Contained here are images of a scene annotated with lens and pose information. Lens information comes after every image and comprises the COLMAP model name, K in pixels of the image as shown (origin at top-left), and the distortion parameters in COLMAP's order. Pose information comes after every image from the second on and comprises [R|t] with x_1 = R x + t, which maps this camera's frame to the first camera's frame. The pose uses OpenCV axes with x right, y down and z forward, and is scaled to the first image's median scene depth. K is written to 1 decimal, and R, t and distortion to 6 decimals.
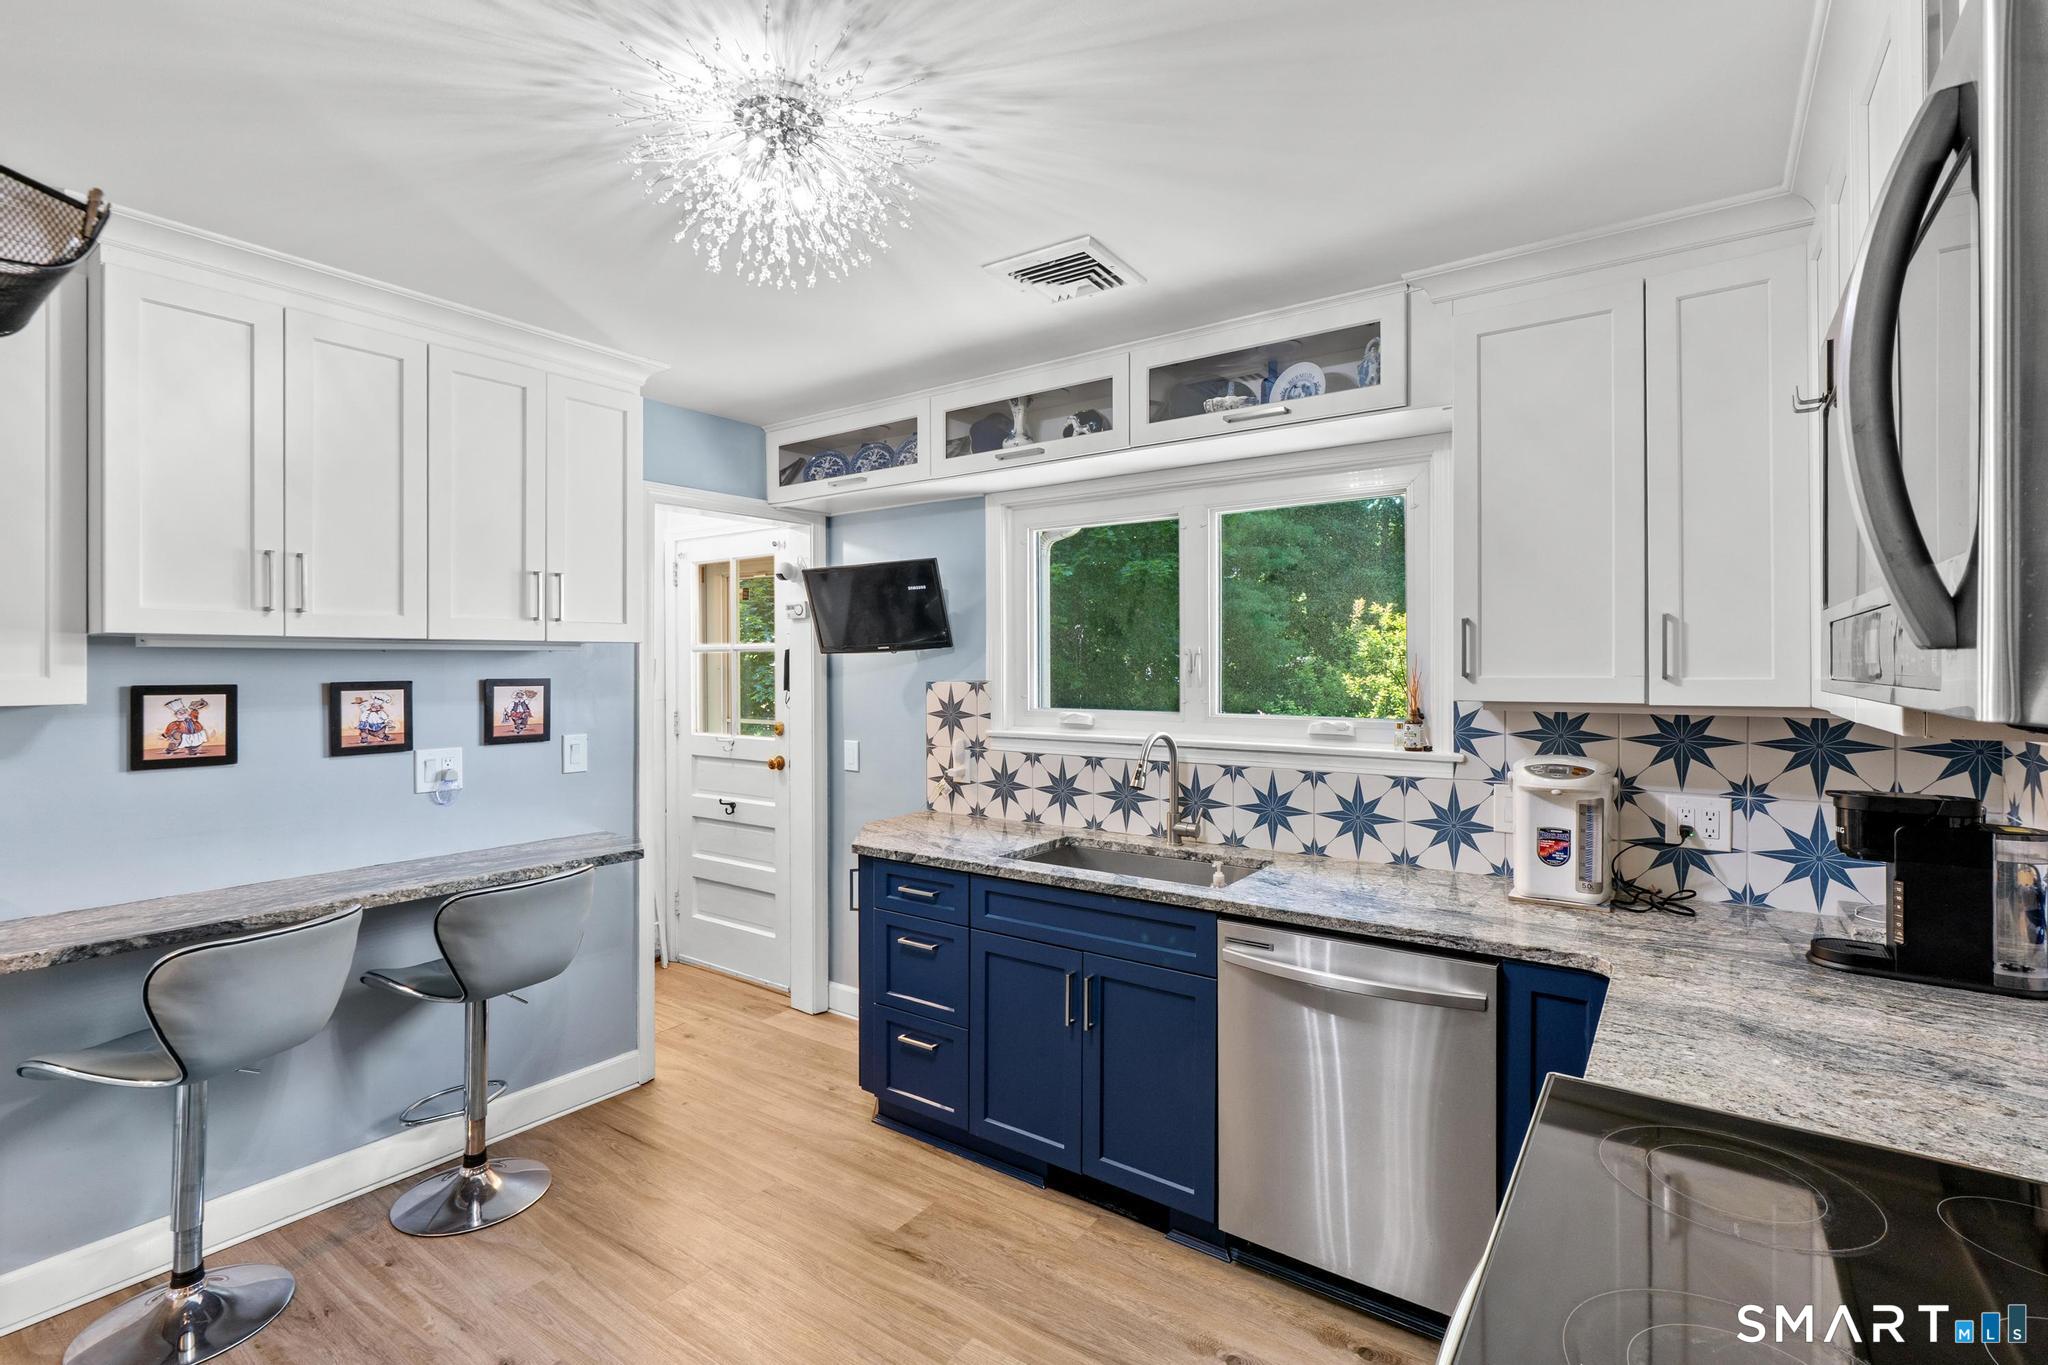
lens RADIAL K [[934.6, 0, 1014.5], [0, 934.6, 656.0], [0, 0, 1]] dist [-0.010071, 0.002909]
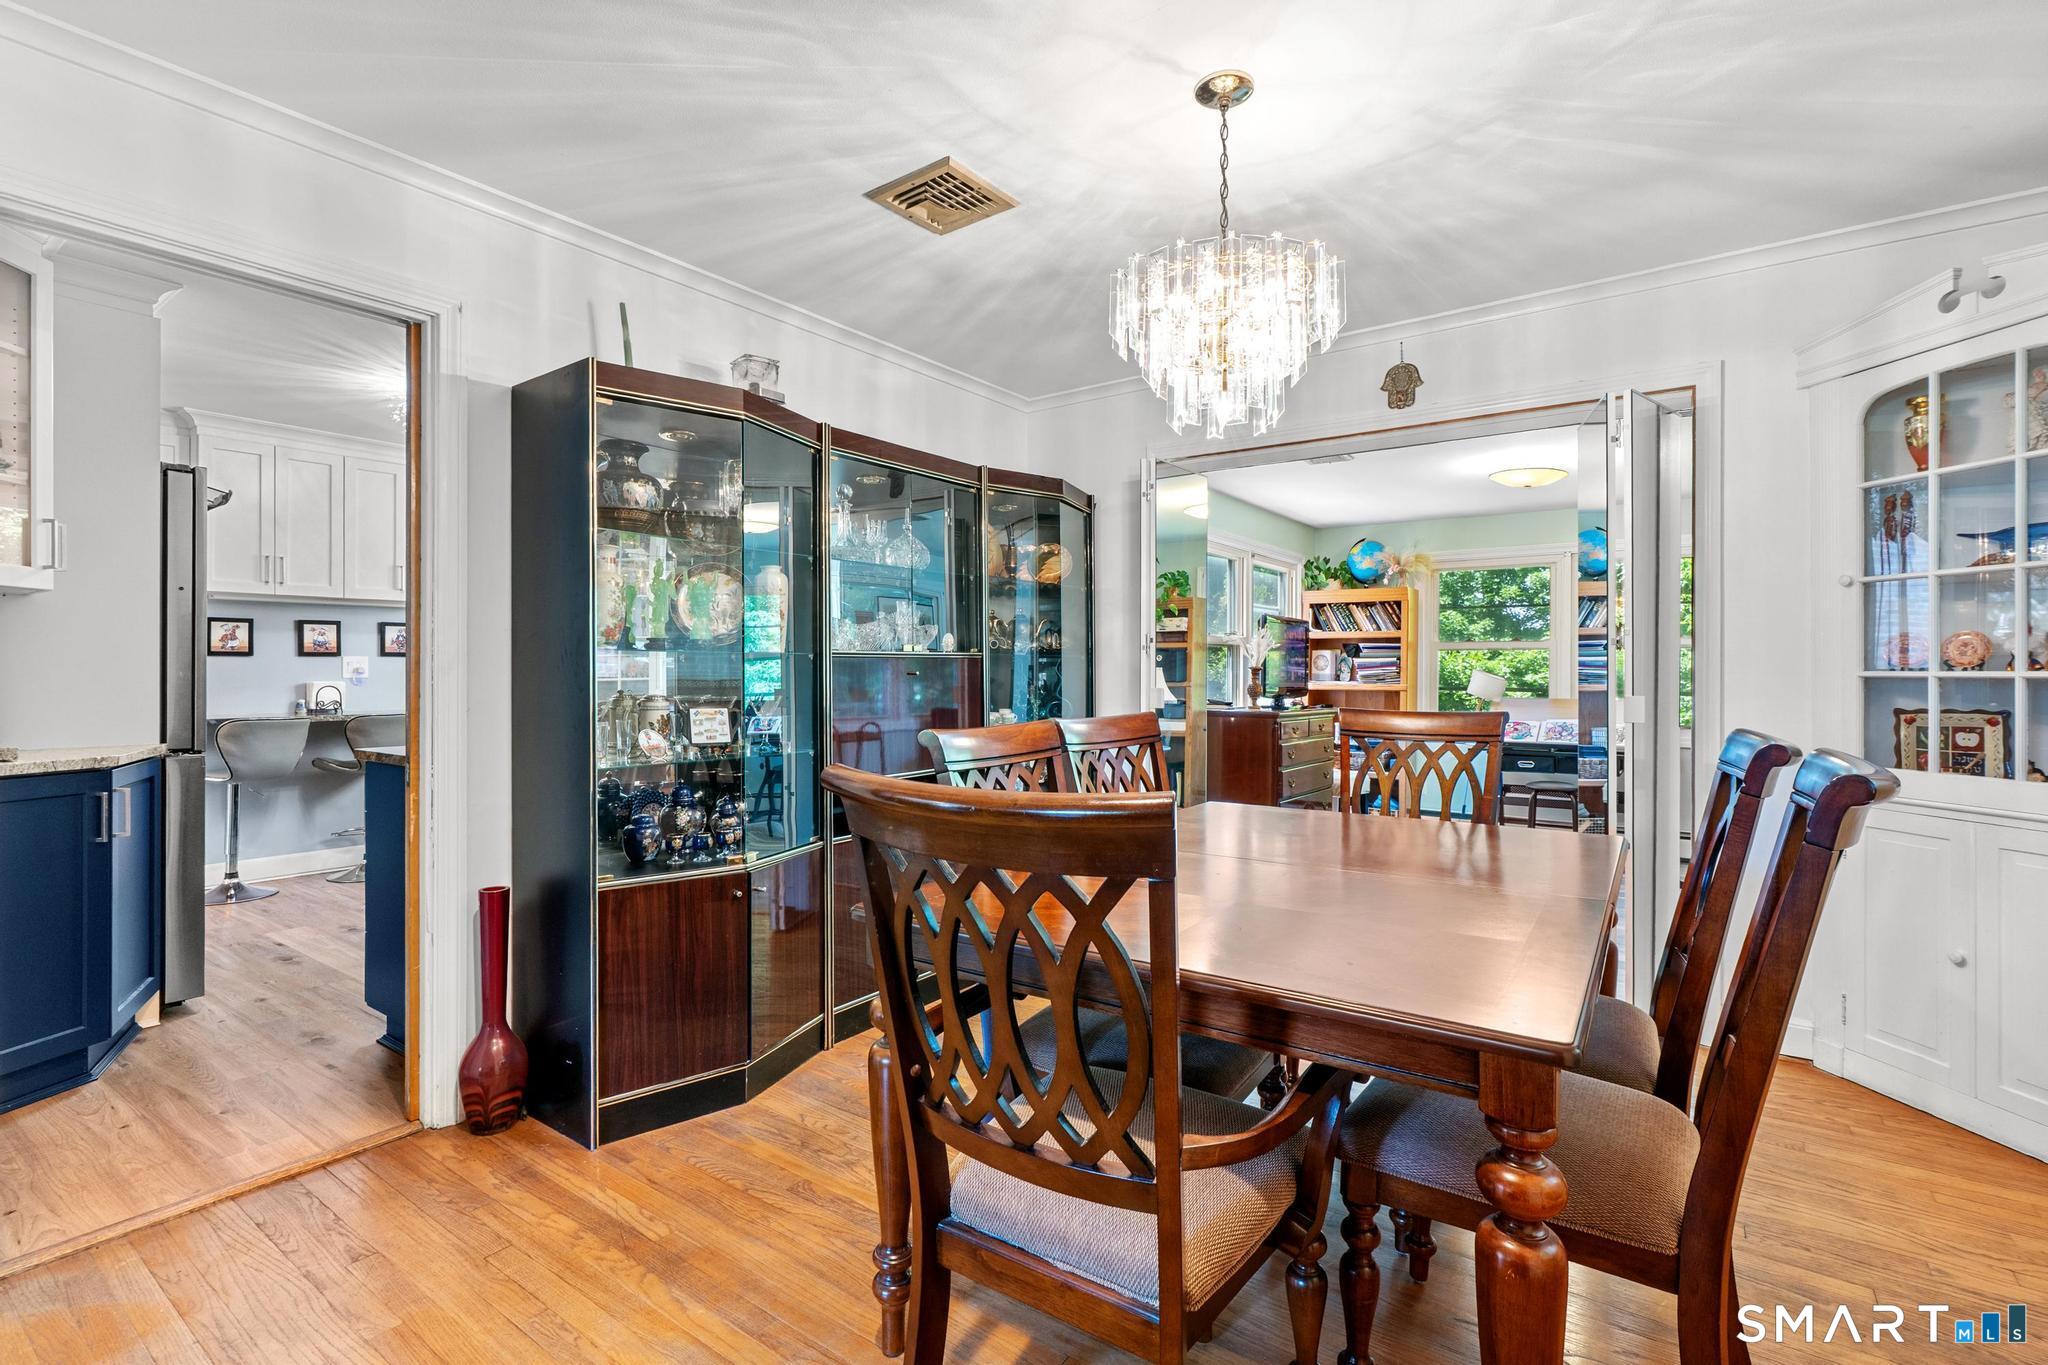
lens RADIAL K [[934.6, 0, 1006.9], [0, 934.6, 667.1], [0, 0, 1]] dist [-0.010071, 0.002909]
pose [[0.999944, 0.005203, -0.009268, 0.913923], [-0.005135, 0.999960, 0.007322, 0.119684], [0.009306, -0.007274, 0.999930, -1.119393]]
